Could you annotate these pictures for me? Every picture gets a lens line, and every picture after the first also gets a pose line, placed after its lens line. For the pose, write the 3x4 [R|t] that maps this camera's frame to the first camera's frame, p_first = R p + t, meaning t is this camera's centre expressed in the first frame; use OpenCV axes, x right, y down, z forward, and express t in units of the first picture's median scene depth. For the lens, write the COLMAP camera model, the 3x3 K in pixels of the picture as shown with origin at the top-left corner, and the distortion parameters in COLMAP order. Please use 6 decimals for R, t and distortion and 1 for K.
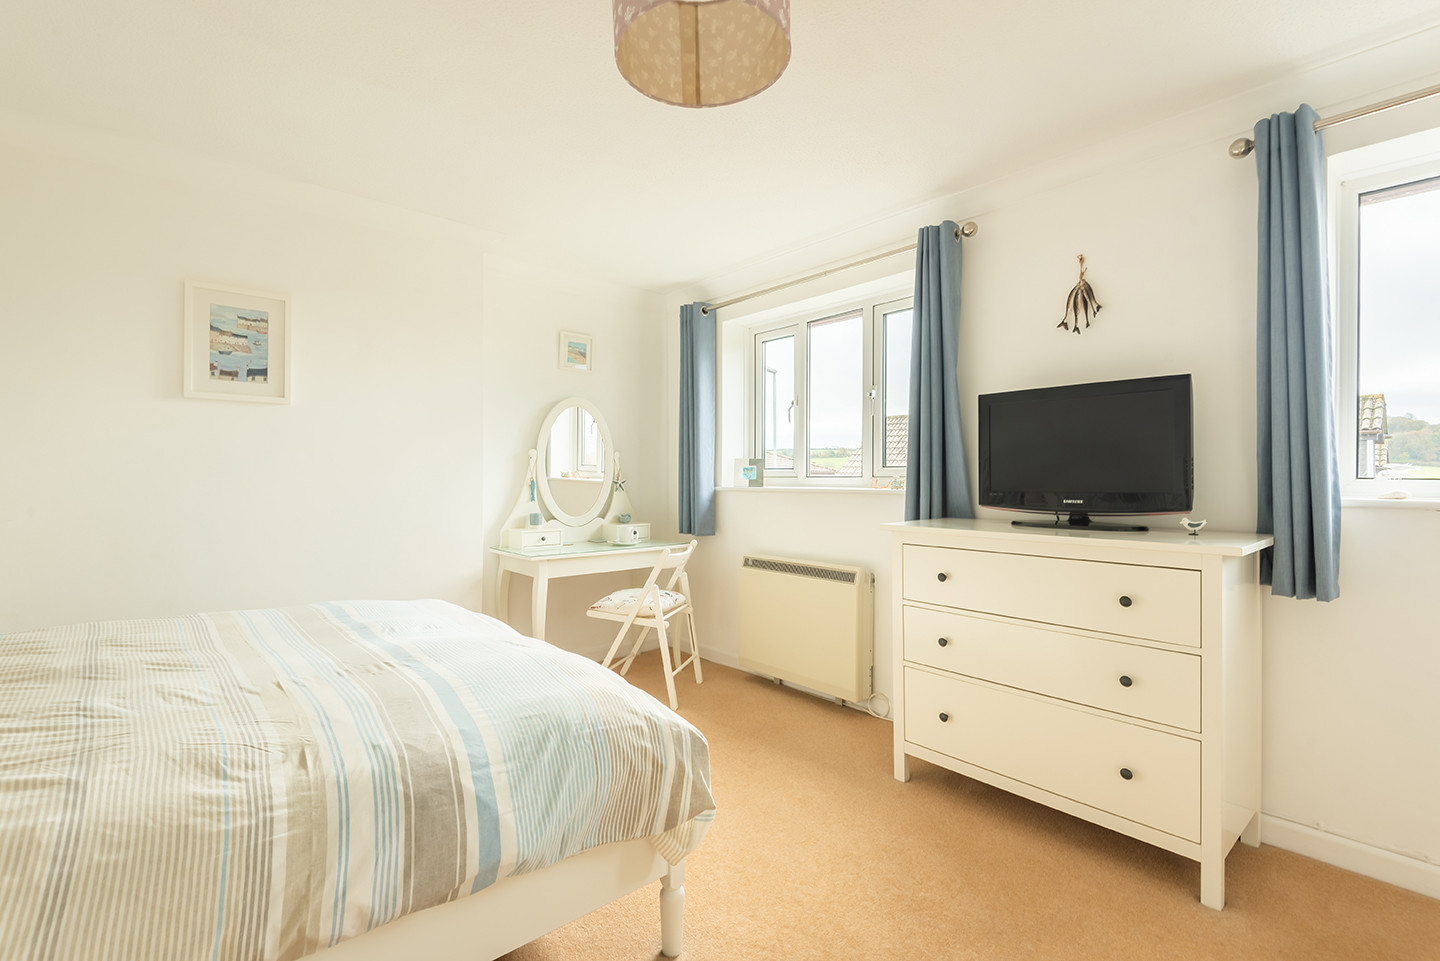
lens RADIAL K [[652.4, 0, 720.0], [0, 652.4, 480.5], [0, 0, 1]] dist [-0.000243, -0.000091]
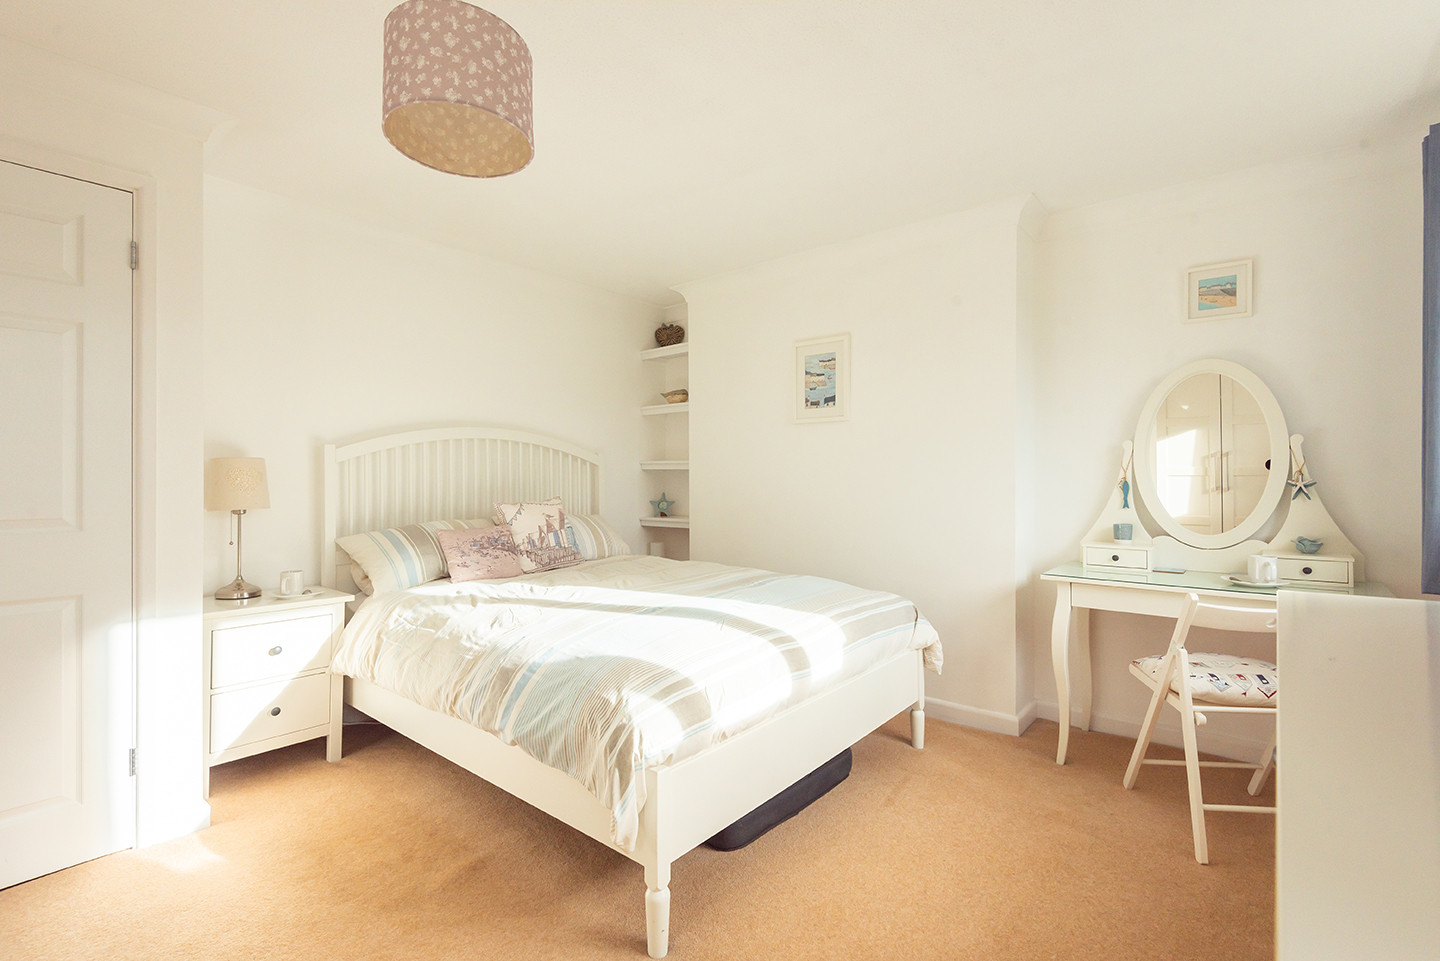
lens RADIAL K [[652.4, 0, 720.0], [0, 652.4, 480.5], [0, 0, 1]] dist [-0.000243, -0.000091]
pose [[0.139567, -0.002247, -0.990210, 0.456307], [-0.001150, 0.999996, -0.002432, 0.001682], [0.990212, 0.001478, 0.139564, 0.477936]]
